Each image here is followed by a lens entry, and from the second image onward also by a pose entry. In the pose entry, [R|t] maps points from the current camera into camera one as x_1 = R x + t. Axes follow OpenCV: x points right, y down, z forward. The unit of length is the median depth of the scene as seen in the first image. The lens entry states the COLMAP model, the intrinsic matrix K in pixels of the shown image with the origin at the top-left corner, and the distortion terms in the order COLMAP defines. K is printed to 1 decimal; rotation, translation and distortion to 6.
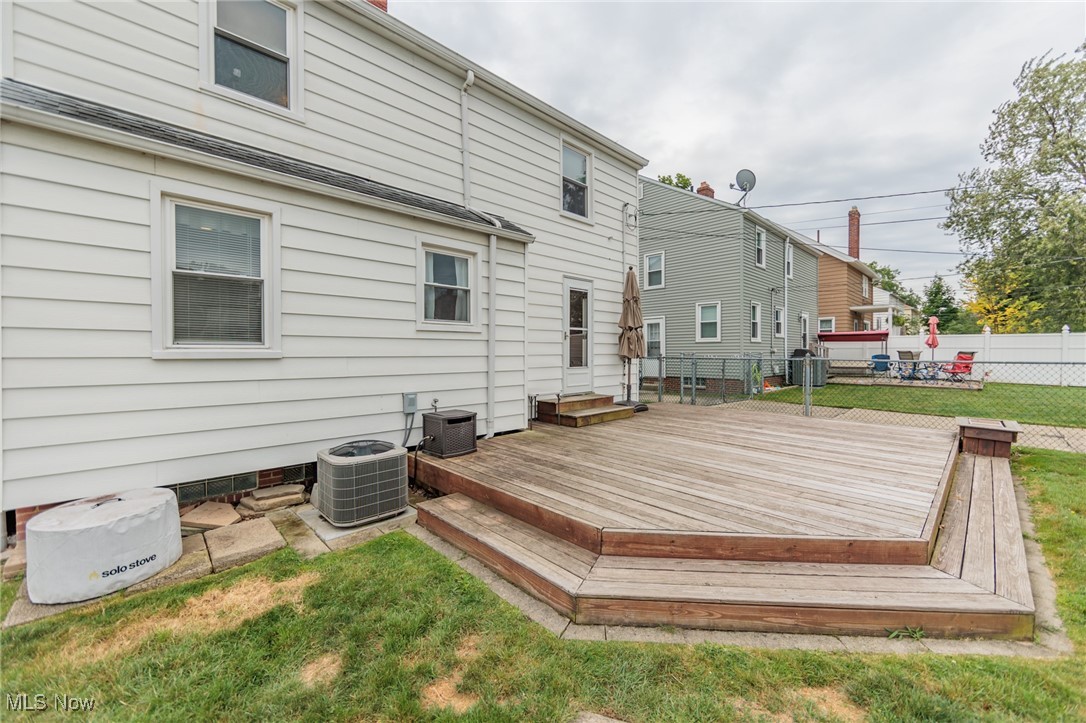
lens RADIAL K [[425.8, 0, 544.7], [0, 425.8, 358.8], [0, 0, 1]] dist [-0.000427, -0.000875]
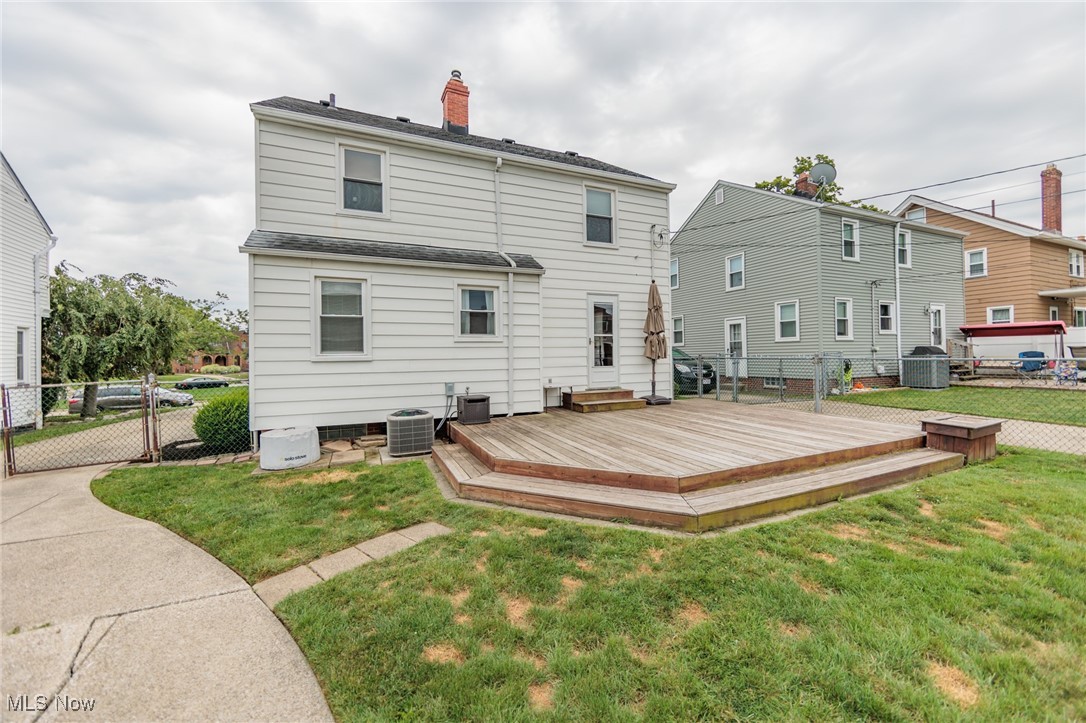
lens RADIAL K [[425.8, 0, 540.5], [0, 425.8, 355.9], [0, 0, 1]] dist [-0.000427, -0.000875]
pose [[0.934980, -0.011750, -0.354506, 0.473312], [0.007656, 0.999887, -0.012948, 0.005237], [0.354618, 0.009392, 0.934964, -0.286843]]
